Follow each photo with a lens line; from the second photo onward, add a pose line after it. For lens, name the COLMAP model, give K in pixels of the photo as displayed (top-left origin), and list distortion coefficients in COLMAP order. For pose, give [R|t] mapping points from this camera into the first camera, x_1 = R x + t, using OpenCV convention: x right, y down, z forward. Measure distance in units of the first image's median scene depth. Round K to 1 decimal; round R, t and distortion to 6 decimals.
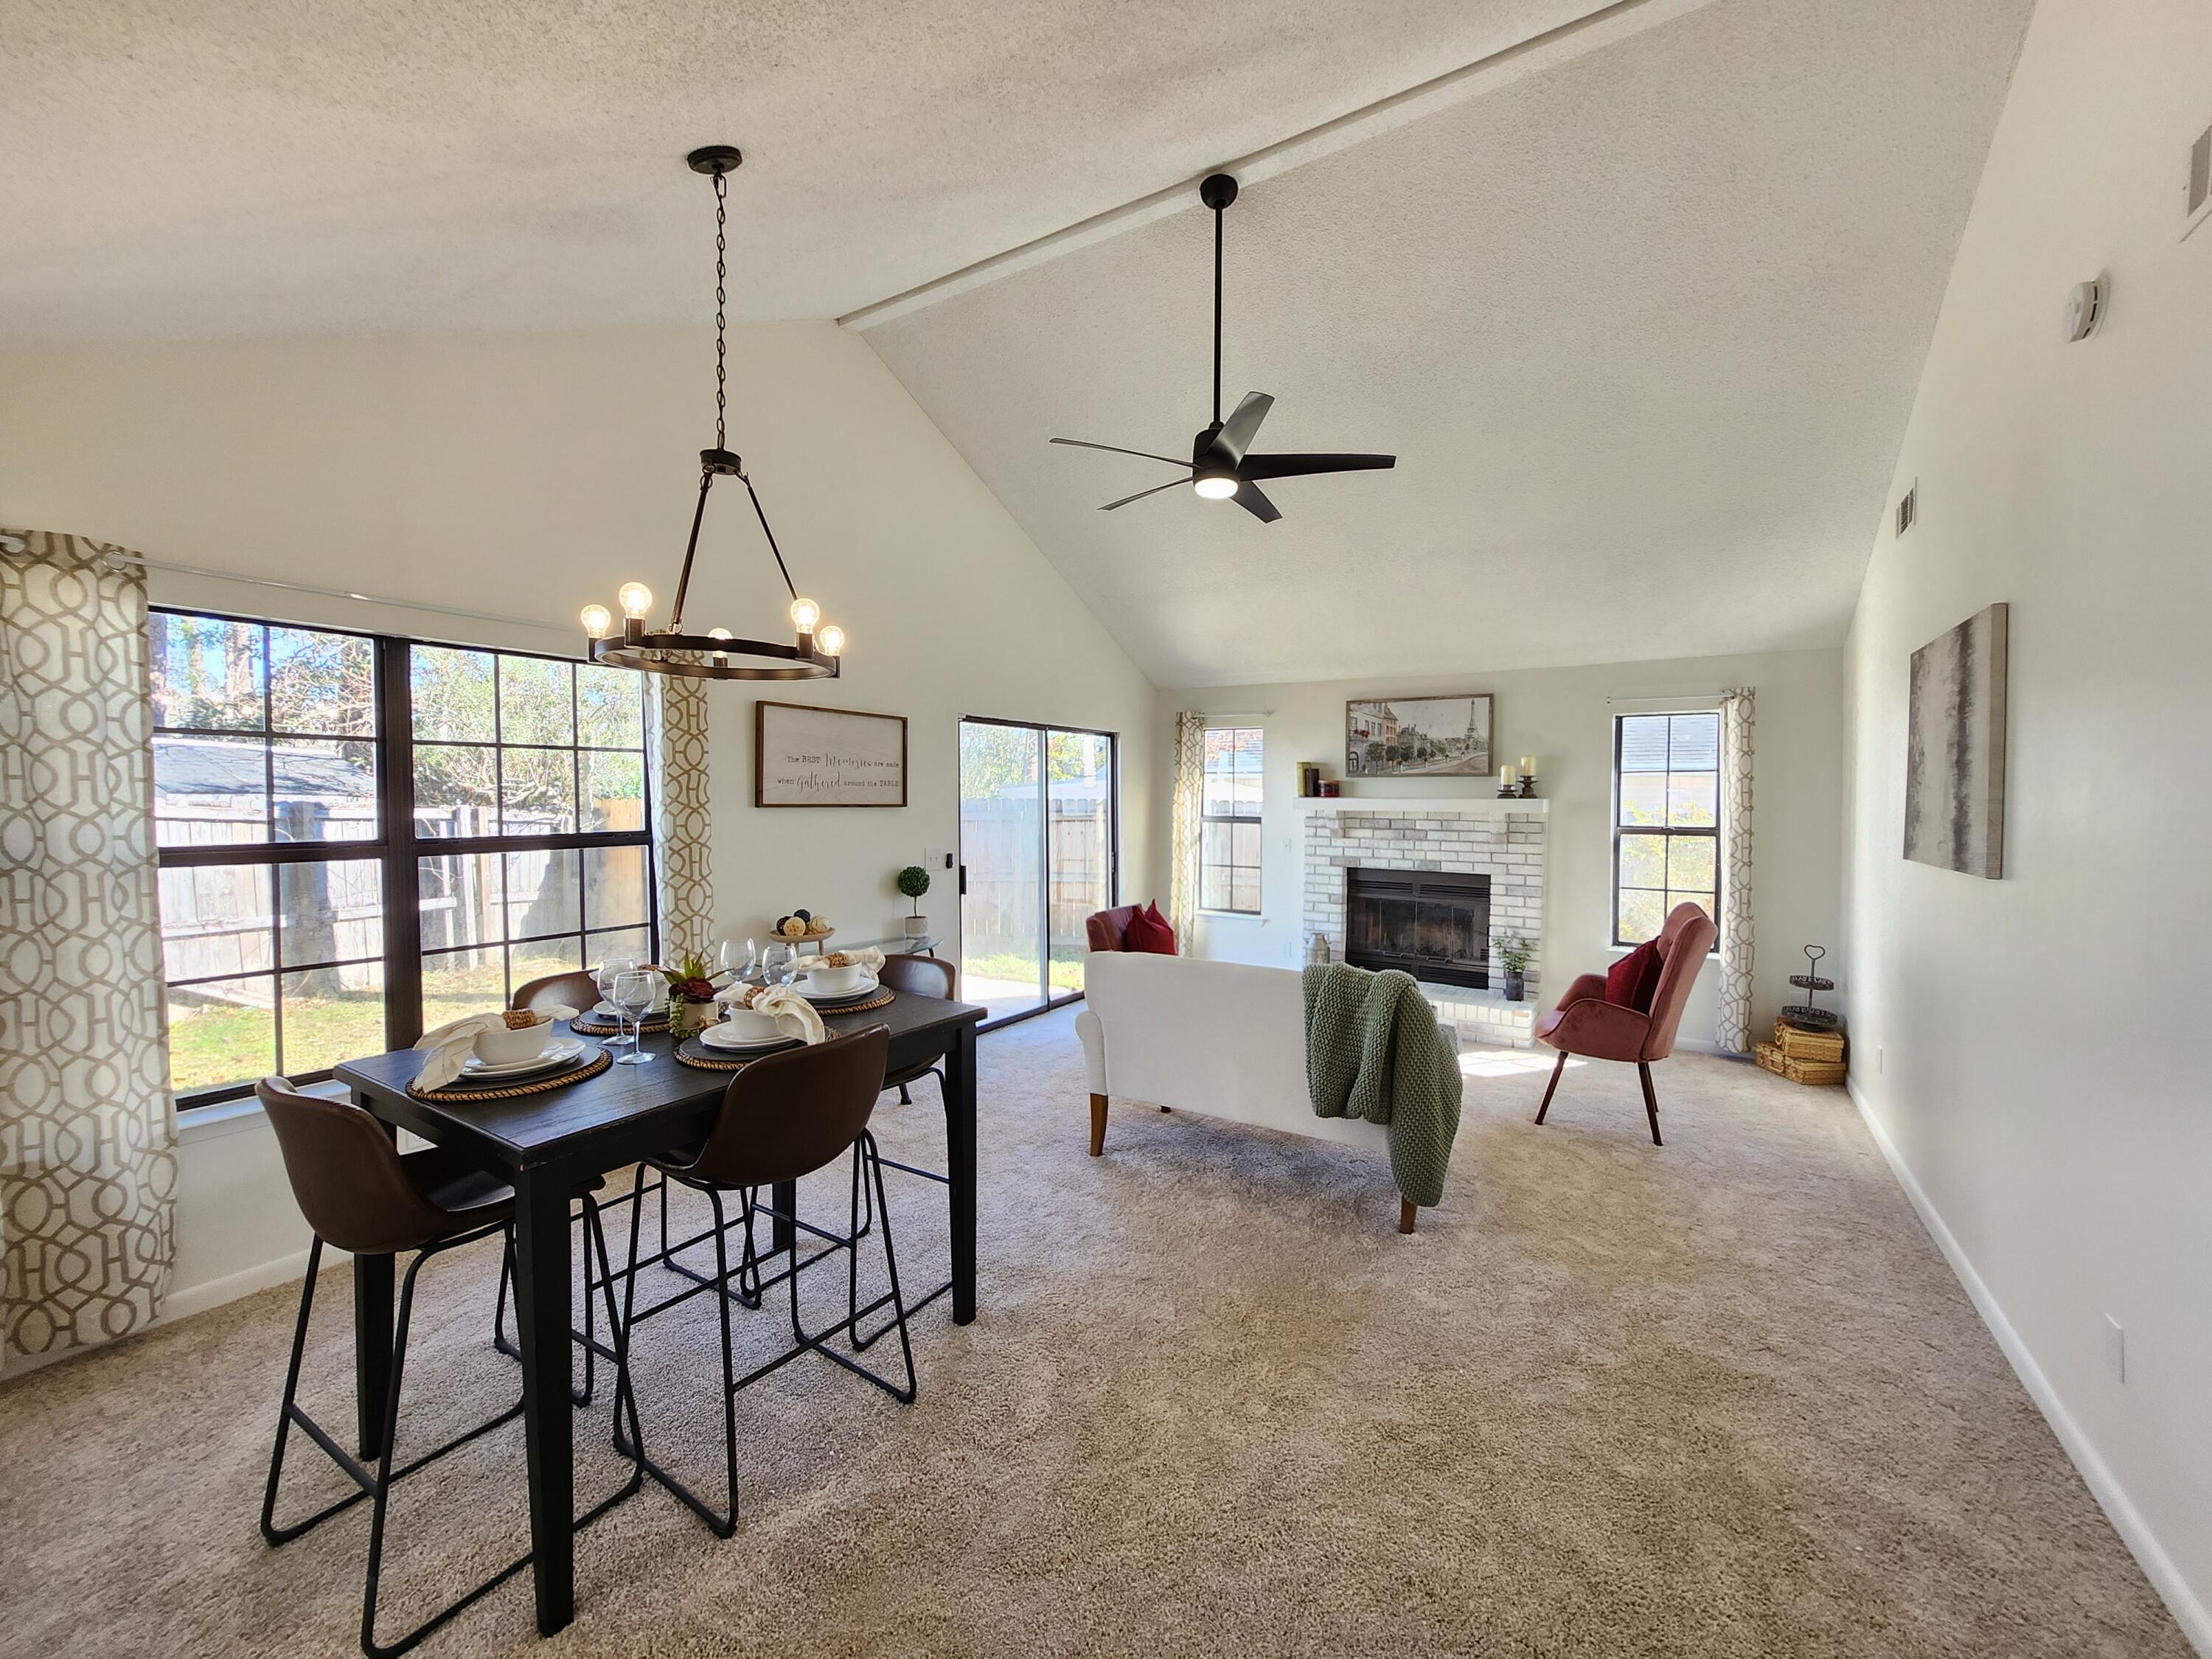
lens RADIAL K [[877.1, 0, 1157.4], [0, 877.1, 817.1], [0, 0, 1]] dist [-0.002118, 0.000092]
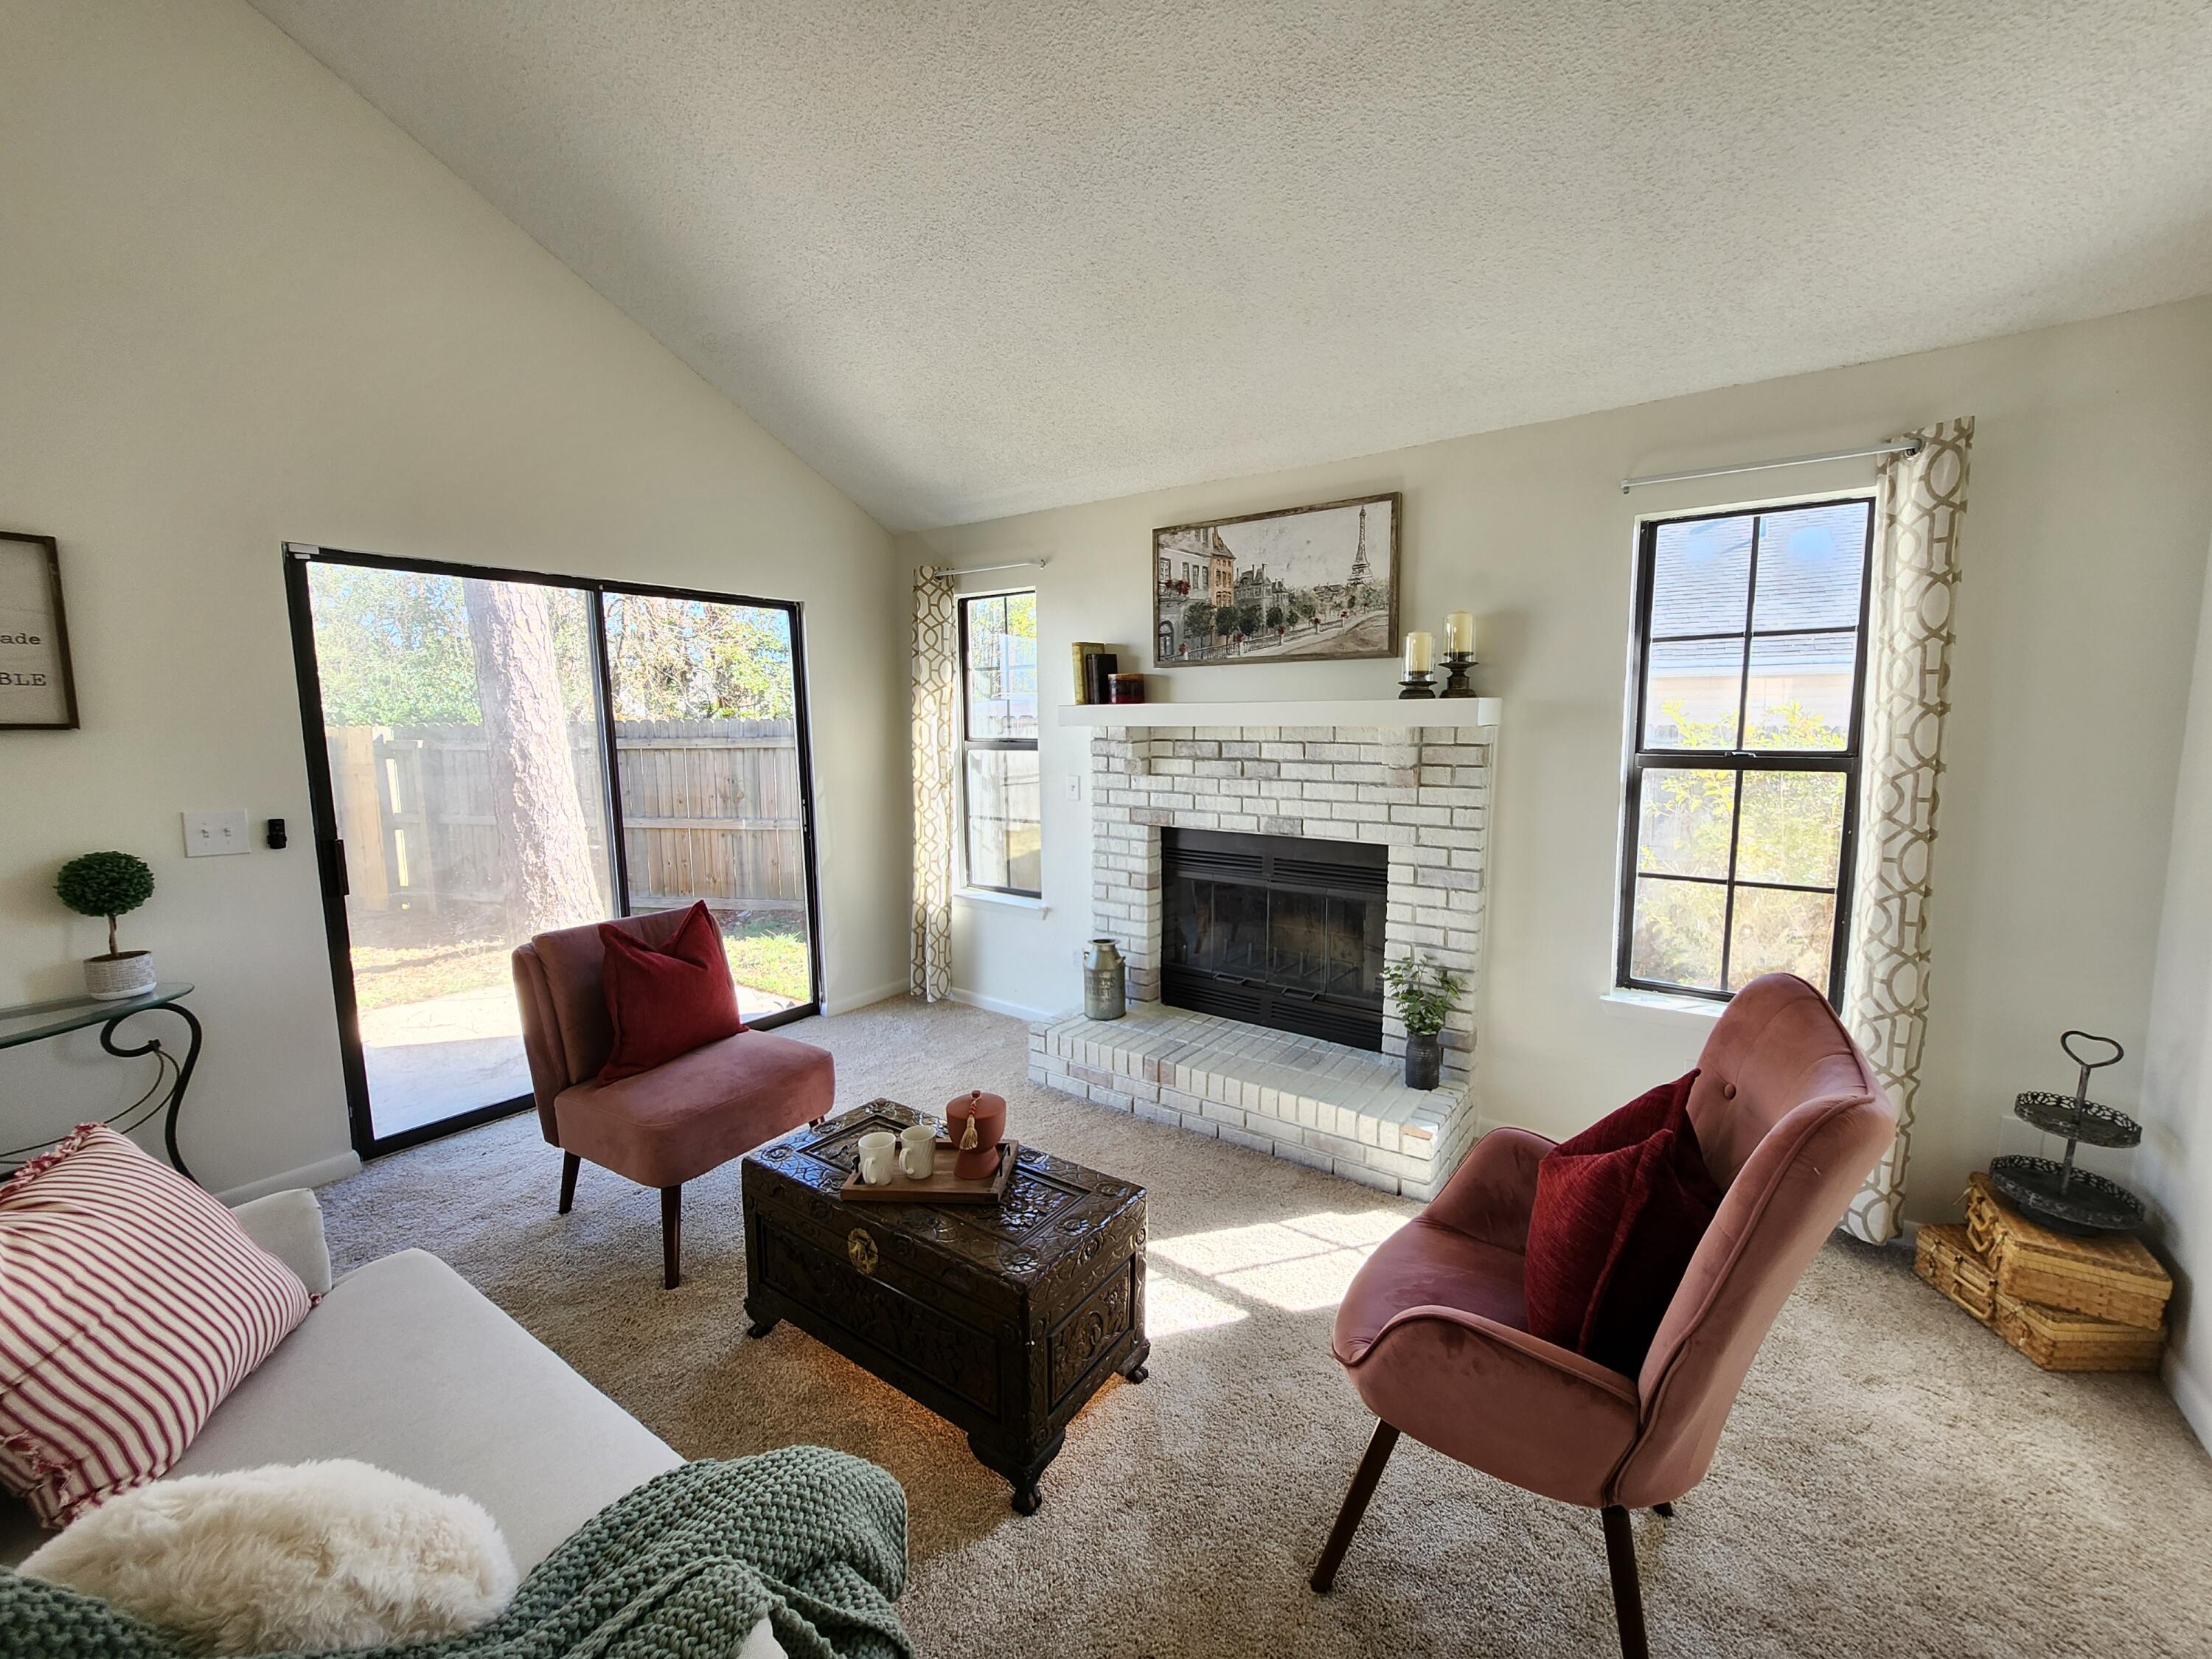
lens RADIAL K [[881.7, 0, 1147.0], [0, 881.7, 819.8], [0, 0, 1]] dist [-0.011913, 0.006080]
pose [[0.997456, -0.004998, -0.071104, 0.275888], [0.011444, 0.995826, 0.090547, 0.000825], [0.070355, -0.091131, 0.993351, 0.469376]]
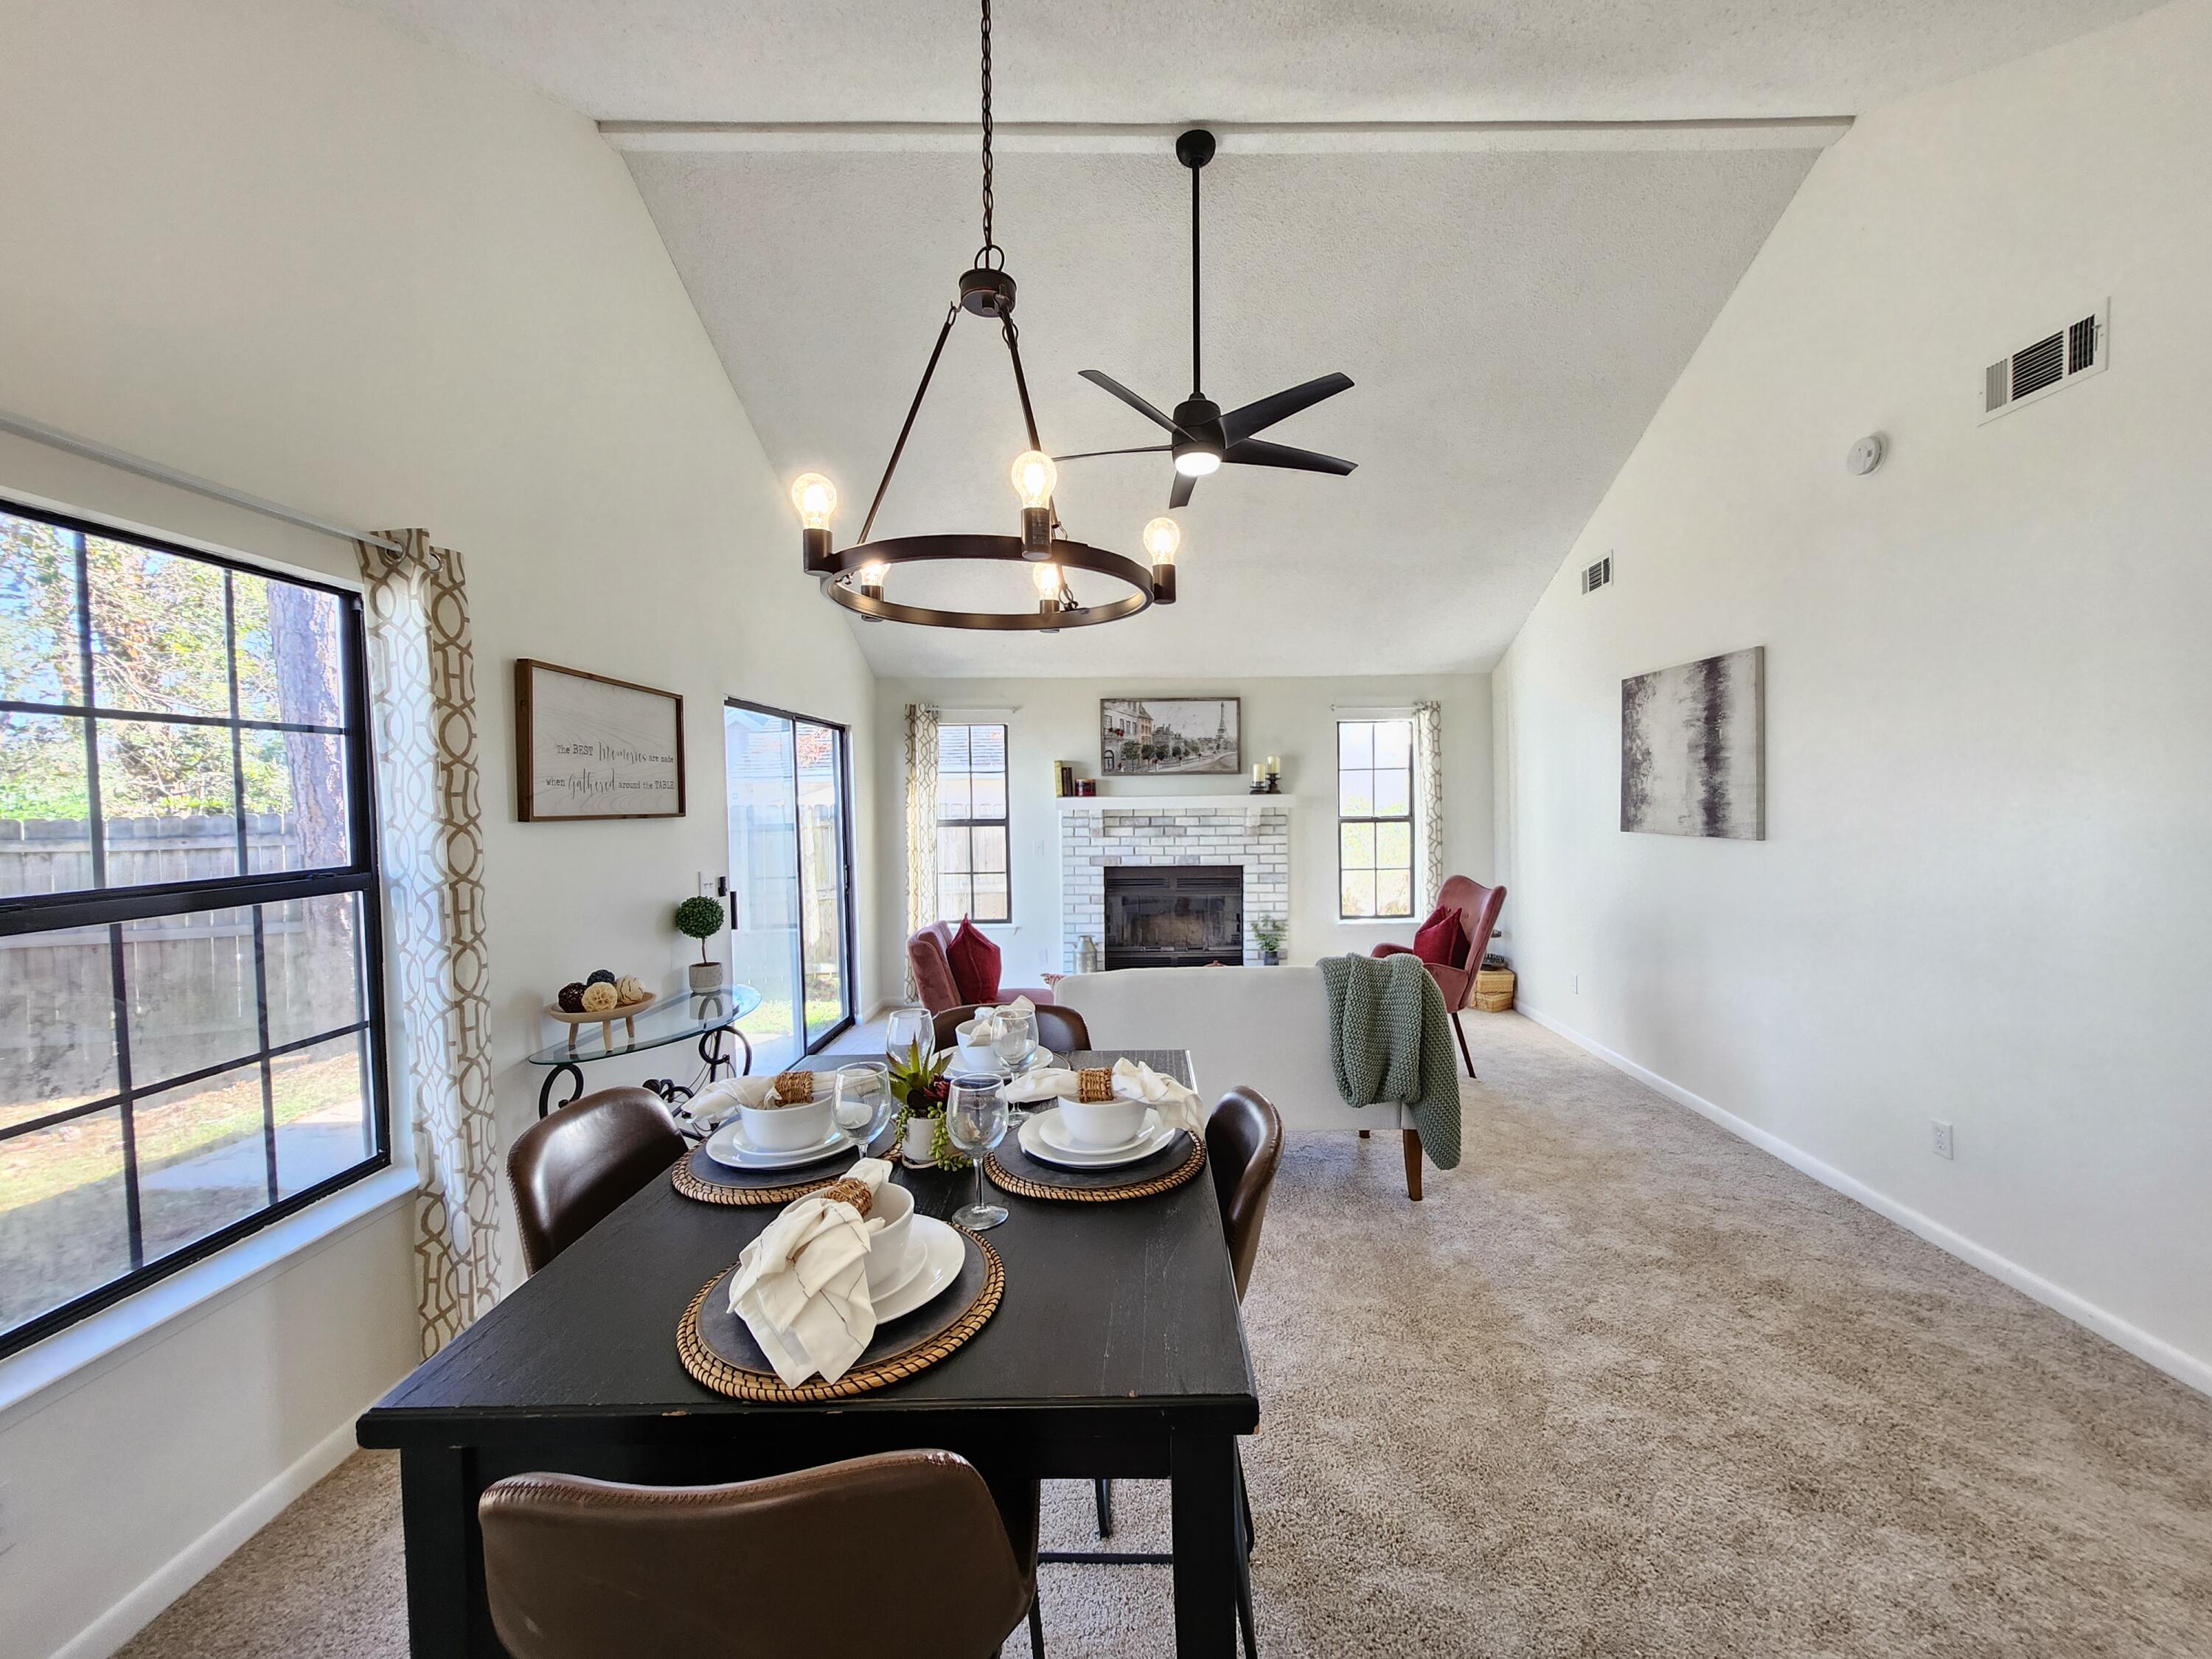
lens RADIAL K [[877.1, 0, 1157.4], [0, 877.1, 817.1], [0, 0, 1]] dist [-0.002118, 0.000092]
pose [[0.850546, -0.029473, 0.525074, -0.280617], [0.031519, 0.999490, 0.005046, -0.002150], [-0.524955, 0.012257, 0.851042, 0.135348]]
